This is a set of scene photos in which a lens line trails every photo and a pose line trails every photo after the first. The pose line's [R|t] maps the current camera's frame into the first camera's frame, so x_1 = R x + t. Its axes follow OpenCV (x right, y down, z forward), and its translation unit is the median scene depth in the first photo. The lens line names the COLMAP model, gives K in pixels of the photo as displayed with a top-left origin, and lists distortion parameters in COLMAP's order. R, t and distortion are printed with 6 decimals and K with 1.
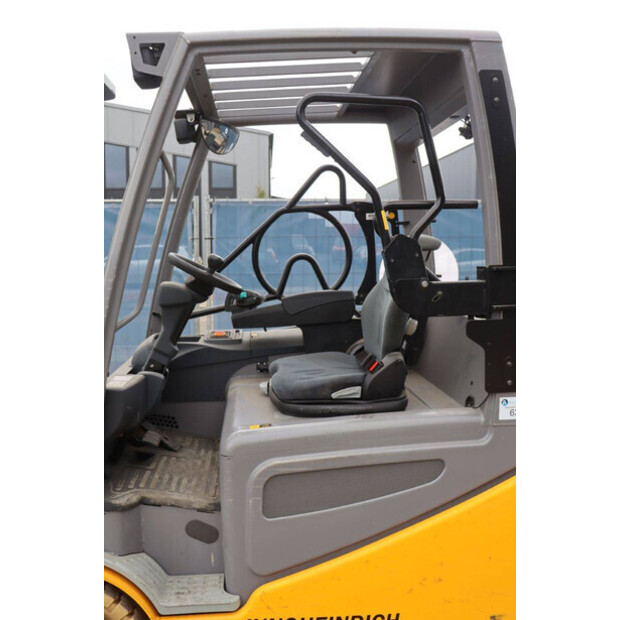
lens RADIAL K [[538.0, 0, 331.7], [0, 538.0, 312.1], [0, 0, 1]] dist [-0.093789, 0.029331]
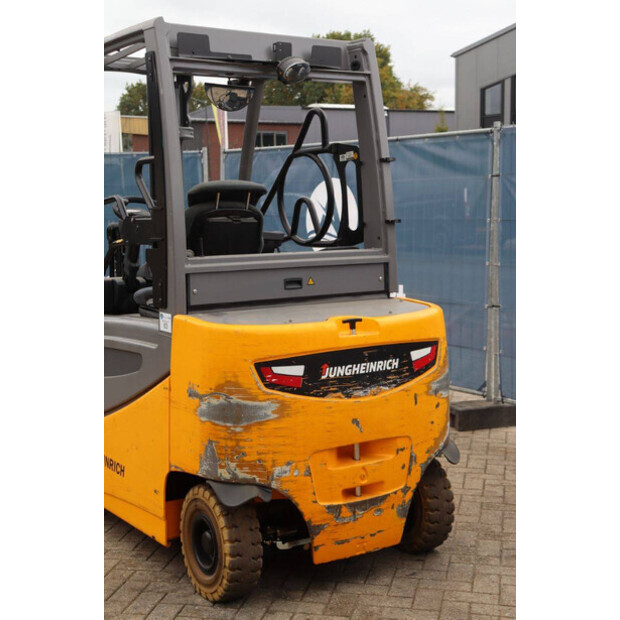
lens RADIAL K [[996.3, 0, 310.3], [0, 996.3, 311.3], [0, 0, 1]] dist [0.145294, 0.000000]
pose [[0.484269, 0.103169, -0.868815, 2.377702], [-0.097214, 0.993219, 0.063756, -0.023124], [0.869502, 0.053587, 0.491014, 0.135219]]
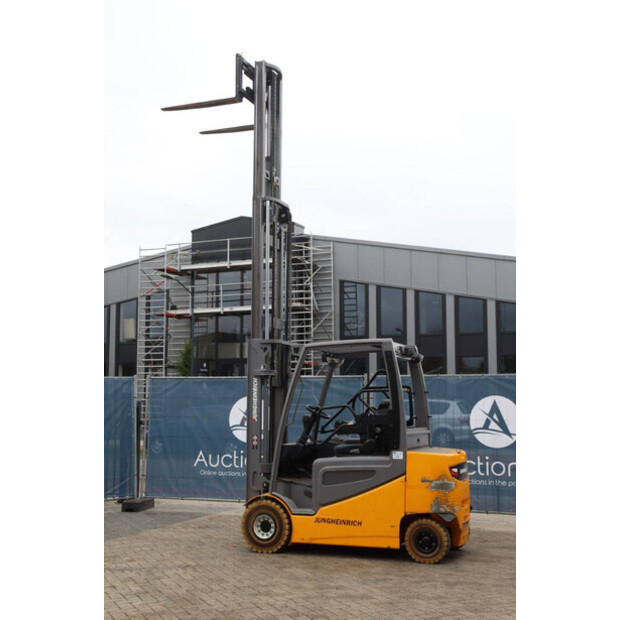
lens RADIAL K [[853.9, 0, 309.8], [0, 853.9, 309.6], [0, 0, 1]] dist [0.104415, 0.000000]
pose [[0.897868, -0.038633, -0.438567, 2.011121], [-0.062406, 0.974917, -0.213640, 0.431575], [0.435820, 0.219190, 0.872936, -3.624624]]
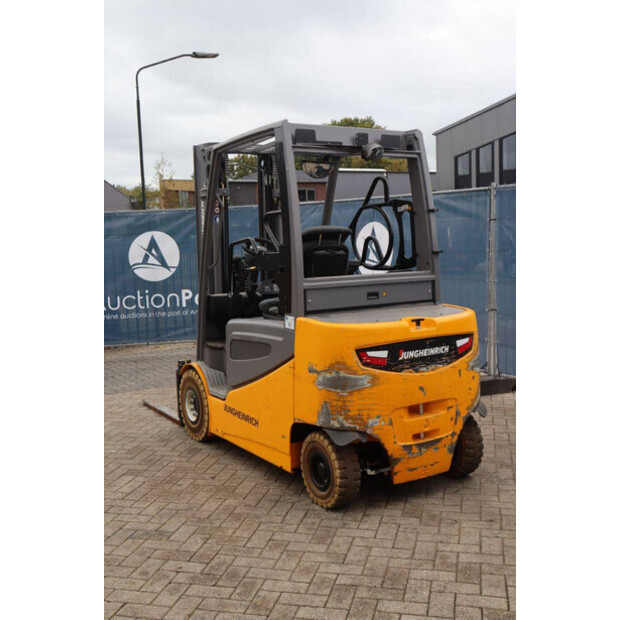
lens RADIAL K [[715.4, 0, 308.2], [0, 715.4, 310.8], [0, 0, 1]] dist [-0.025116, 0.000000]
pose [[0.458878, 0.092079, -0.883715, 2.397226], [-0.085215, 0.994591, 0.059383, -0.009055], [0.884404, 0.048057, 0.464242, -0.089112]]
